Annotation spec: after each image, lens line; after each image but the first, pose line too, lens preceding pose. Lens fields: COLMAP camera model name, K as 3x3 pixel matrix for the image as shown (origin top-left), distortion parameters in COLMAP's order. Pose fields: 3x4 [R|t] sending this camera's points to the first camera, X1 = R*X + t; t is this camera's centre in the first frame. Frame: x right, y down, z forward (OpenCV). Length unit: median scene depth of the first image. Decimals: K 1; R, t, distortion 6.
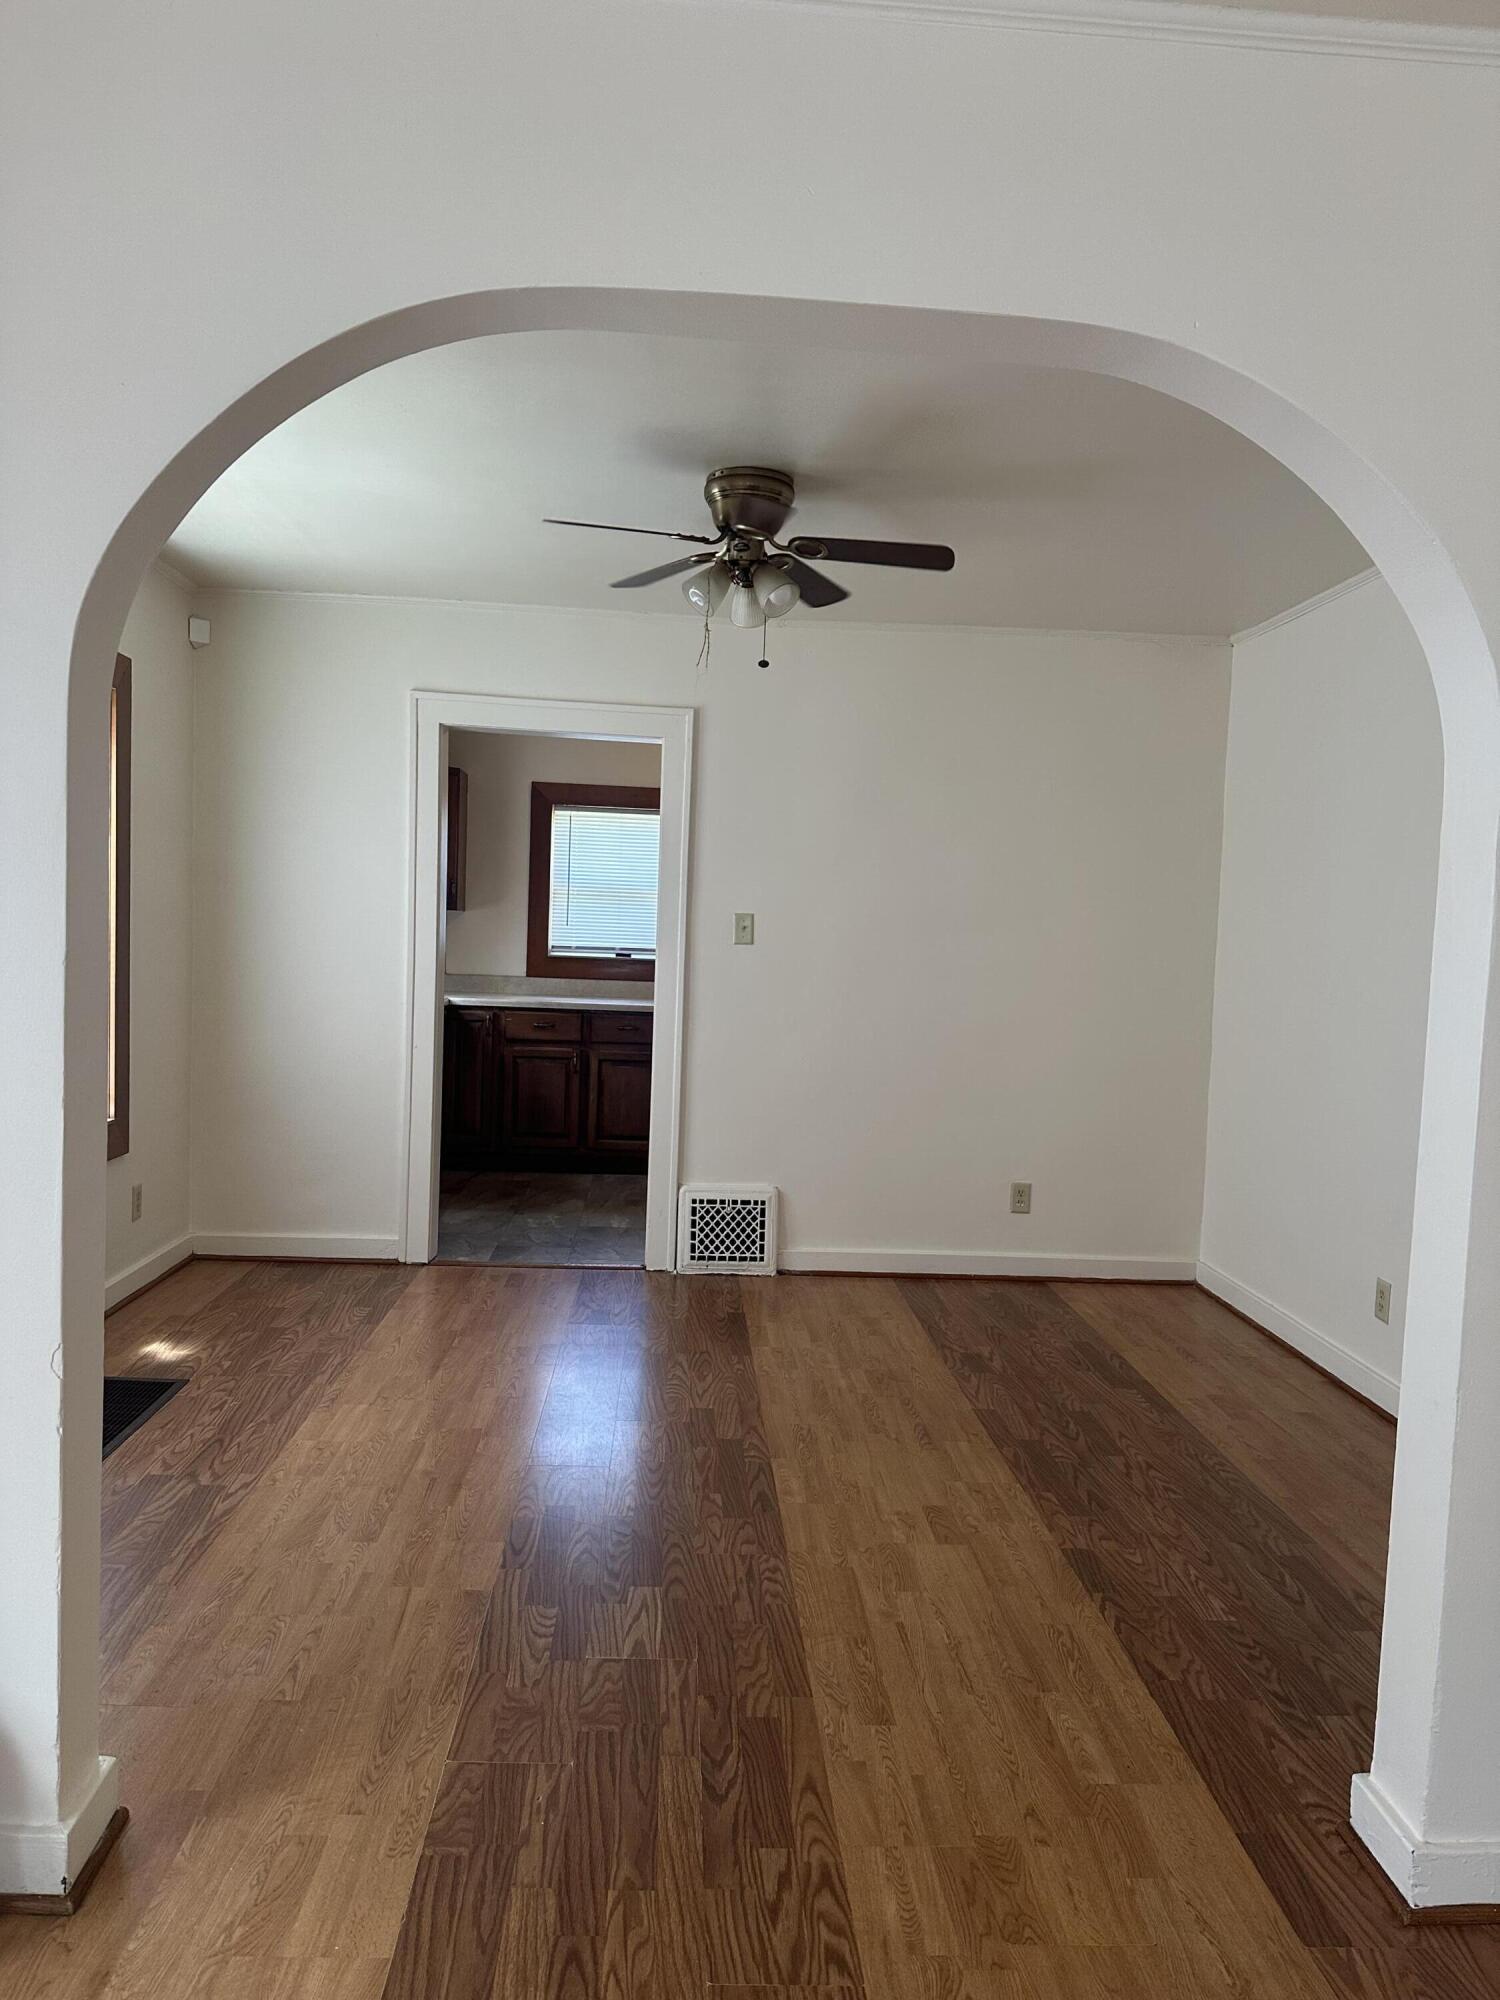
lens RADIAL K [[1399.6, 0, 726.9], [0, 1399.6, 1008.4], [0, 0, 1]] dist [0.111014, -0.159644]
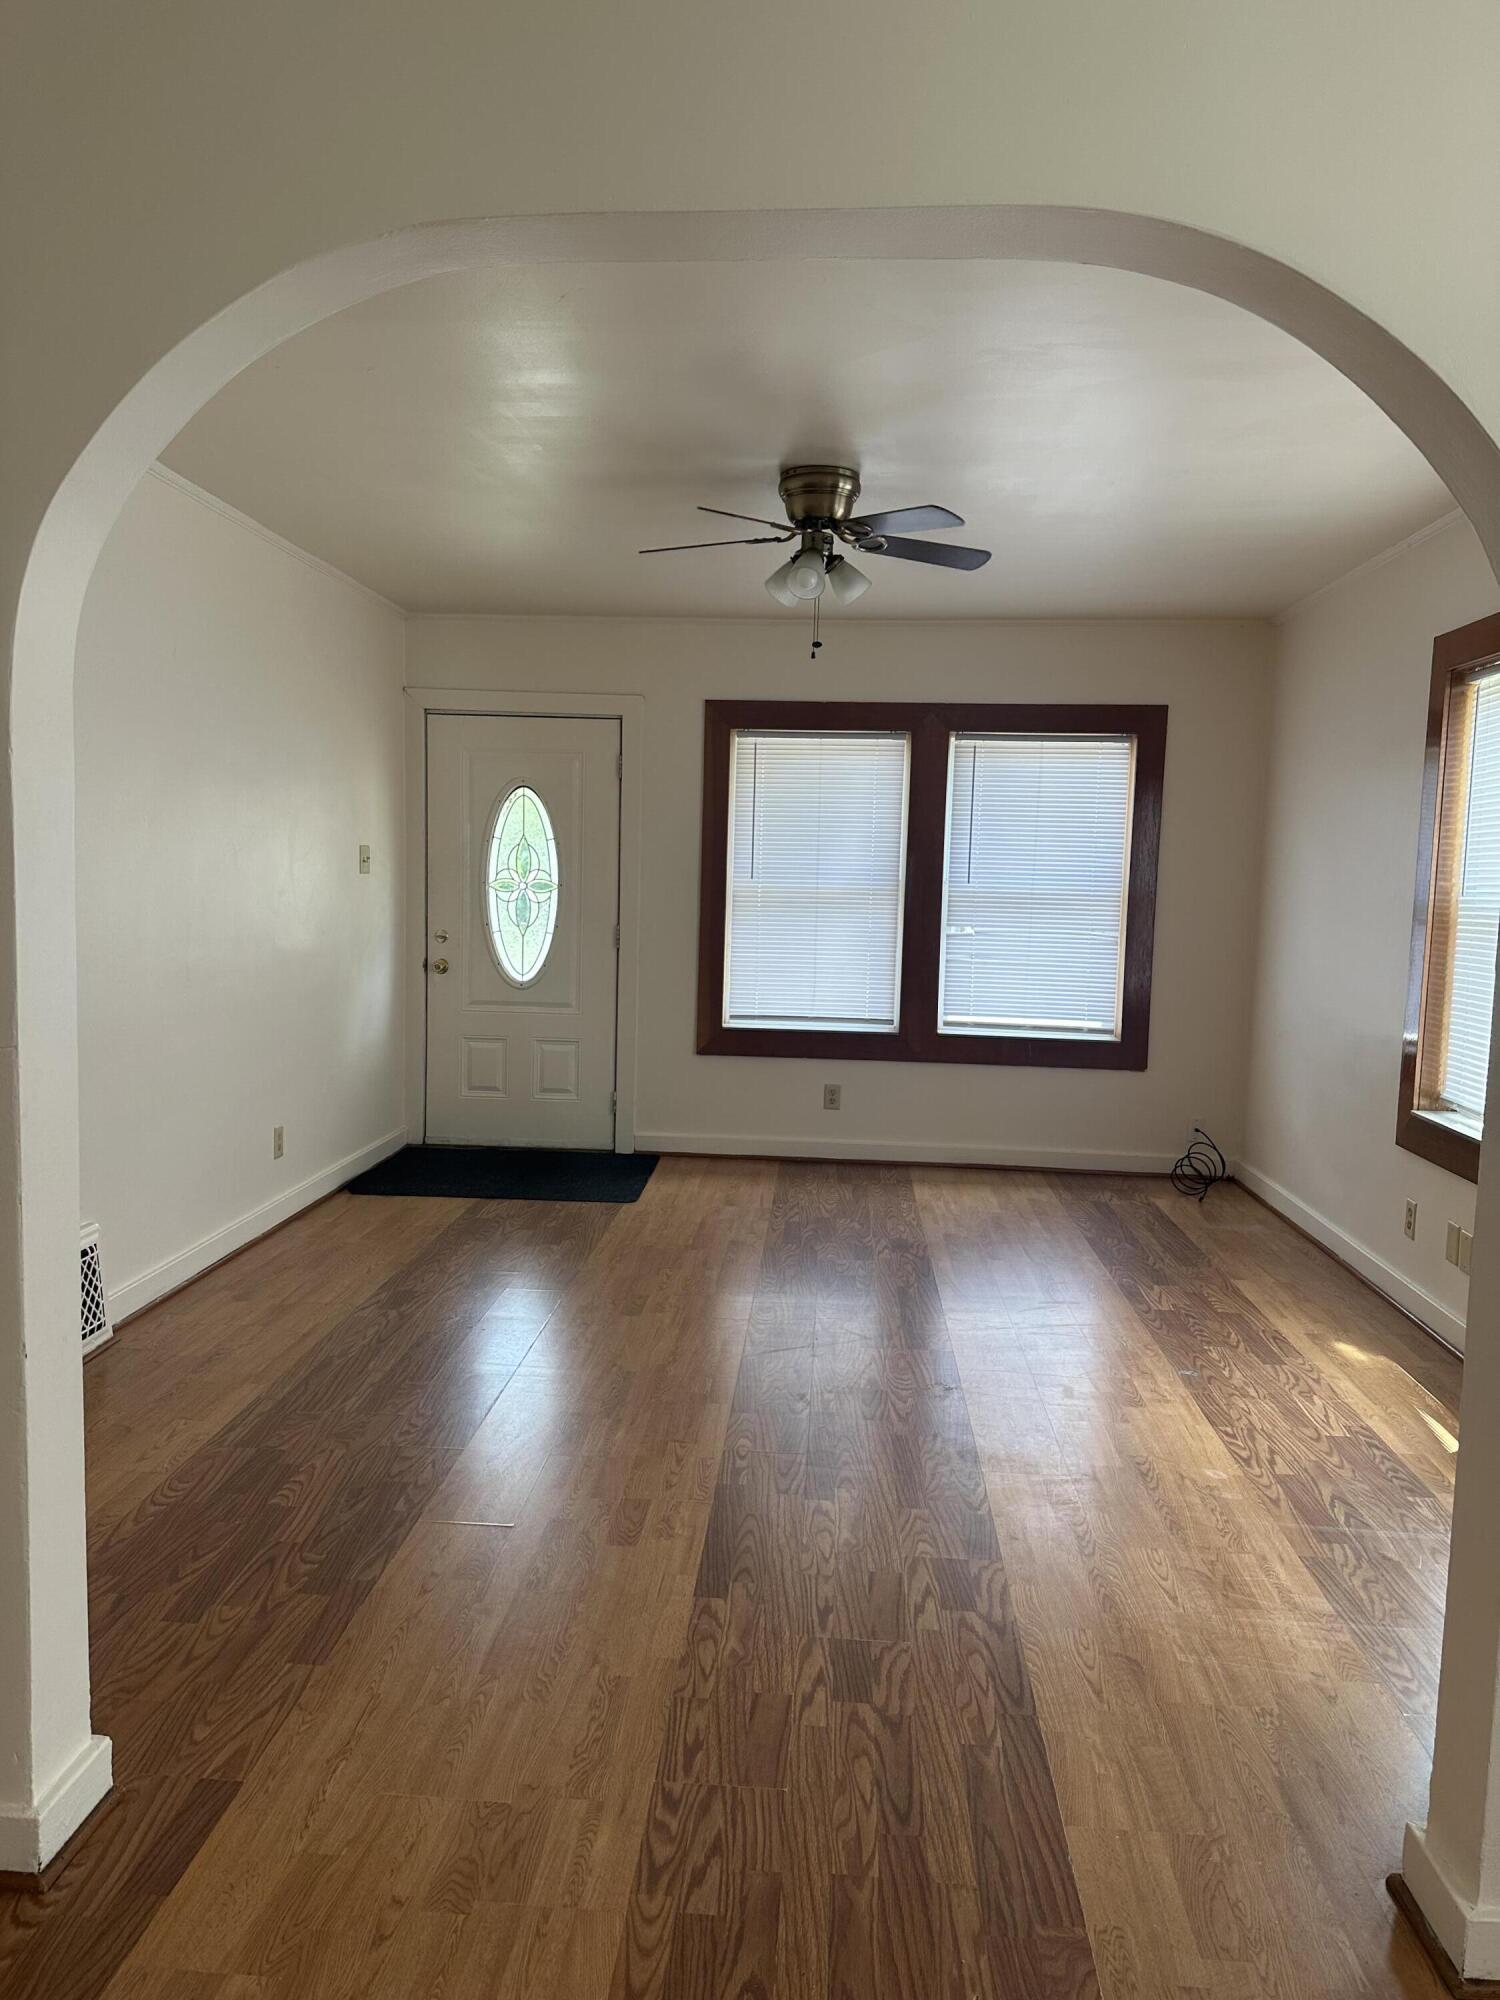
lens RADIAL K [[1399.6, 0, 726.9], [0, 1399.6, 1008.4], [0, 0, 1]] dist [0.111014, -0.159644]
pose [[-0.990707, -0.076510, 0.112452, -0.043936], [-0.059372, 0.987122, 0.148547, -0.119724], [-0.122369, 0.140490, -0.982491, 1.899274]]
